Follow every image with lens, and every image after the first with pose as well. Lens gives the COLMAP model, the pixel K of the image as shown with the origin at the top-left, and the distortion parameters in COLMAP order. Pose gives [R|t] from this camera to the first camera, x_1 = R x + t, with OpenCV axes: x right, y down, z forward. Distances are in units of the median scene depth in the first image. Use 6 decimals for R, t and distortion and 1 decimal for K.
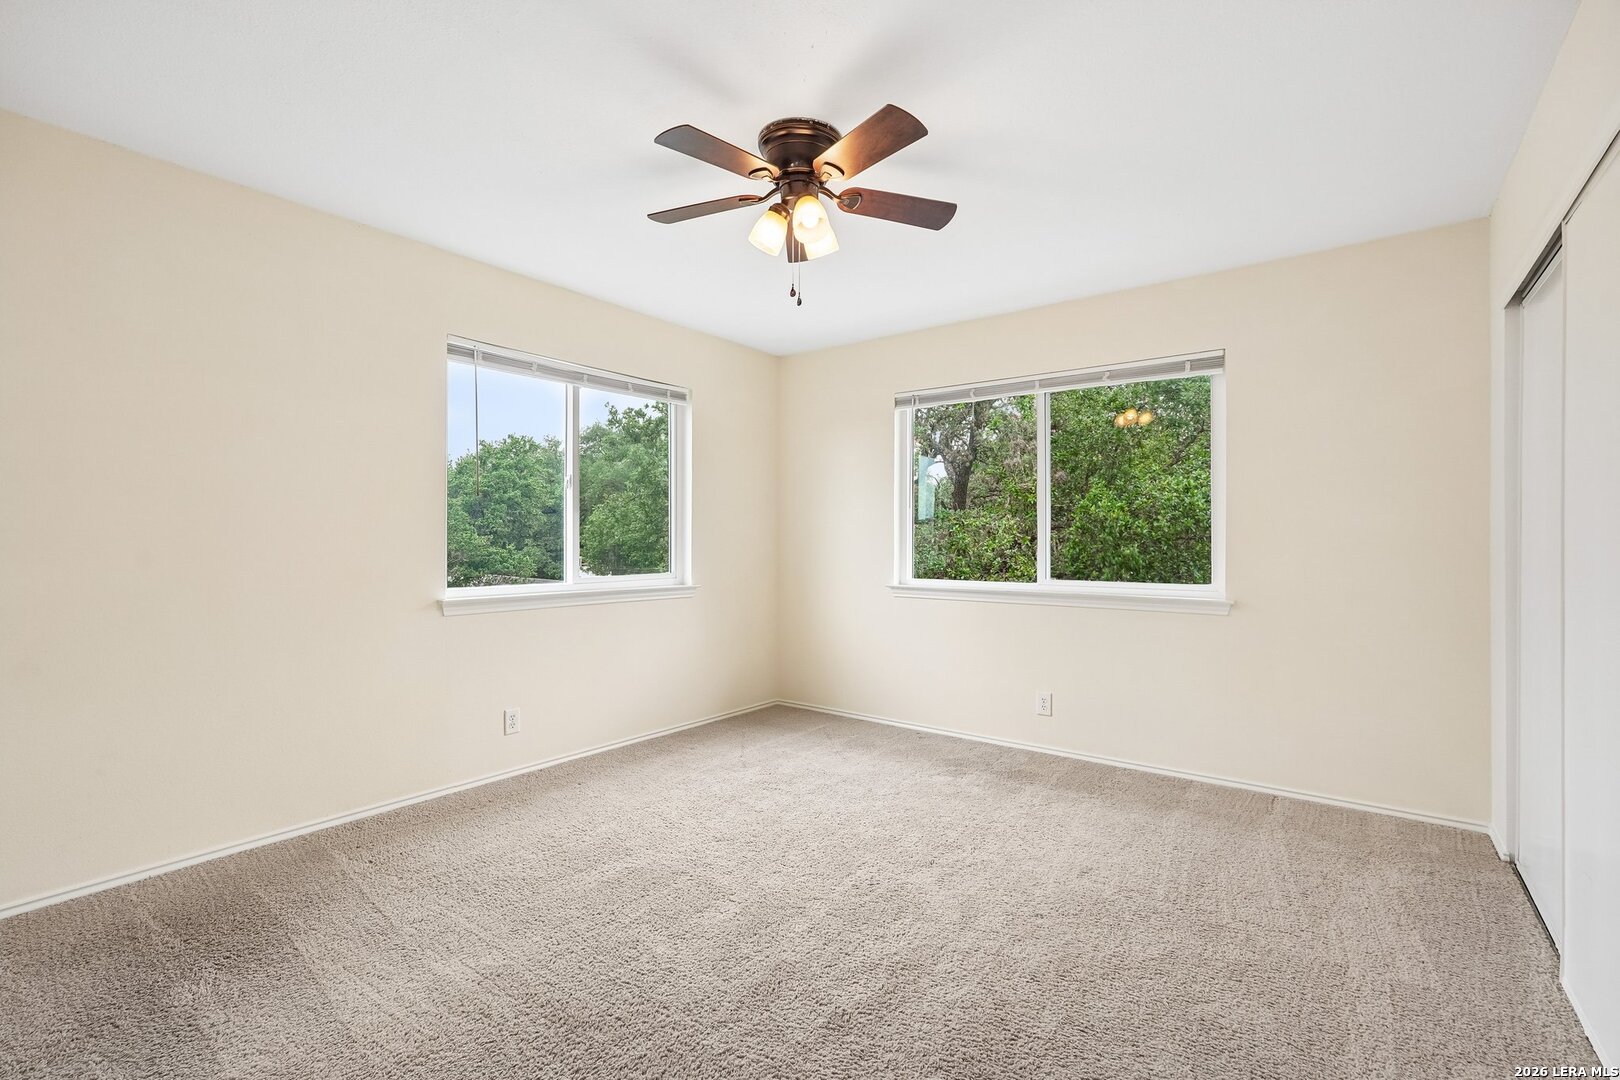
lens RADIAL K [[729.0, 0, 818.4], [0, 729.0, 524.8], [0, 0, 1]] dist [0.001131, 0.000142]
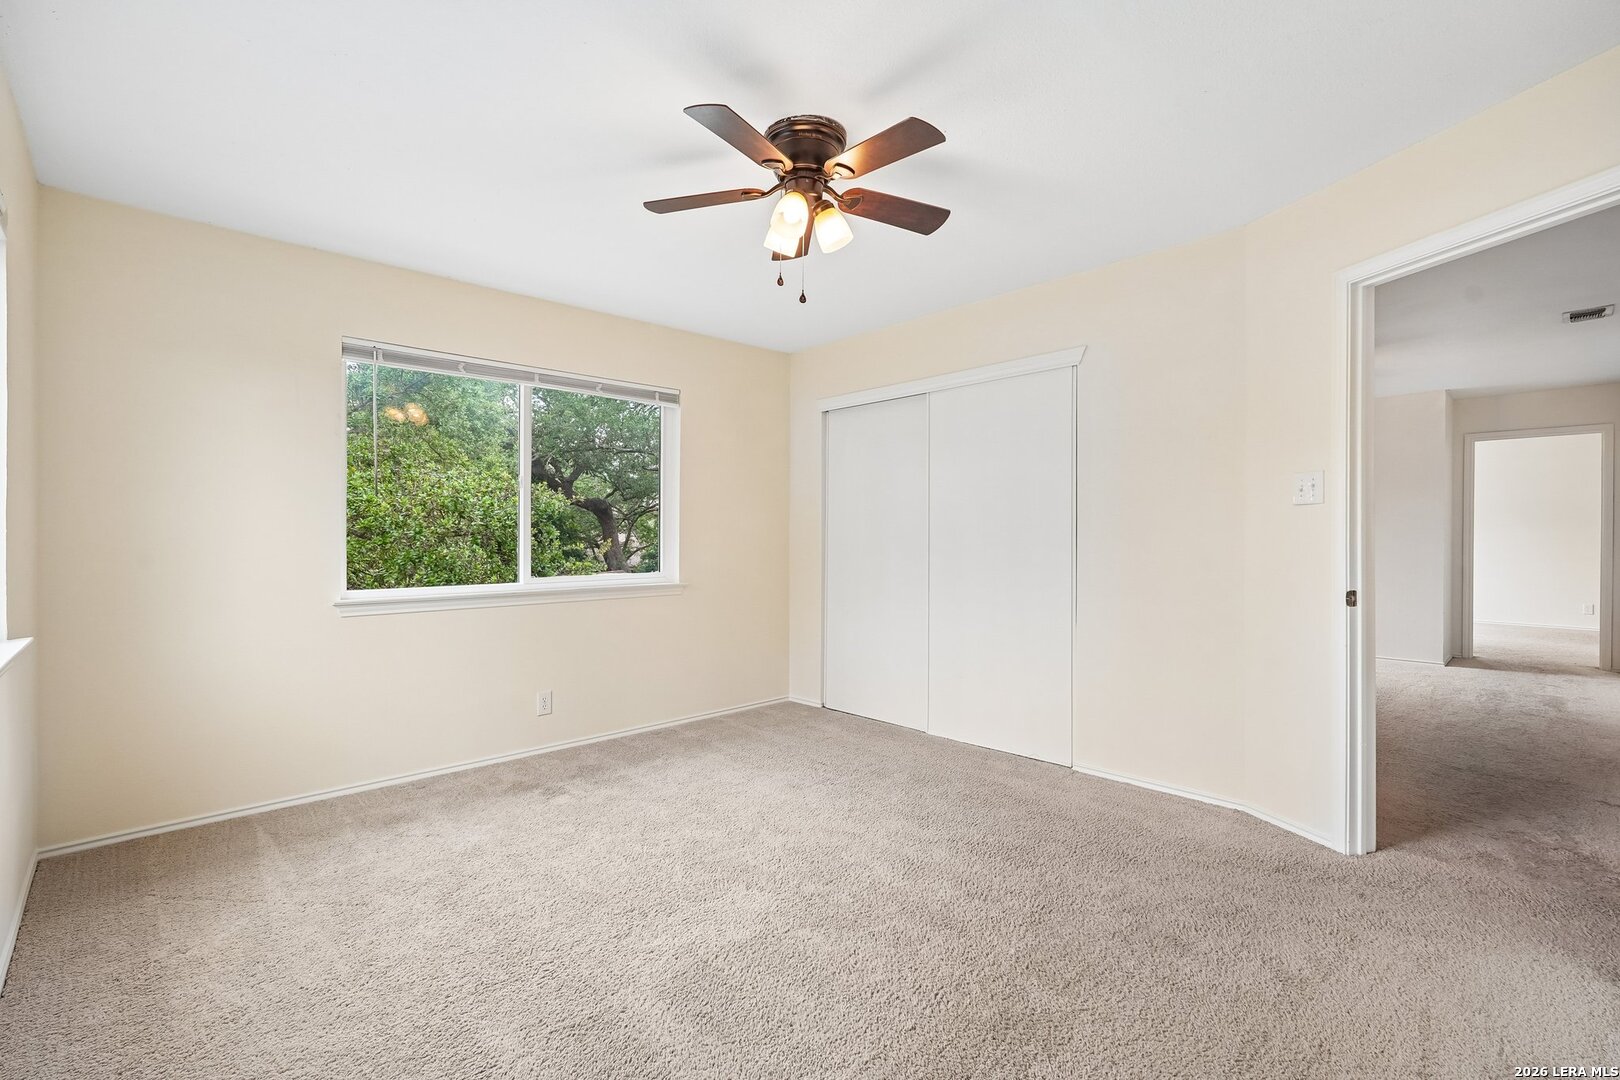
lens RADIAL K [[729.0, 0, 802.6], [0, 729.0, 543.7], [0, 0, 1]] dist [0.001131, 0.000142]
pose [[0.168285, -0.015704, 0.985613, -0.667361], [-0.021501, 0.999577, 0.019597, 0.001071], [-0.985504, -0.024489, 0.167876, 0.542166]]
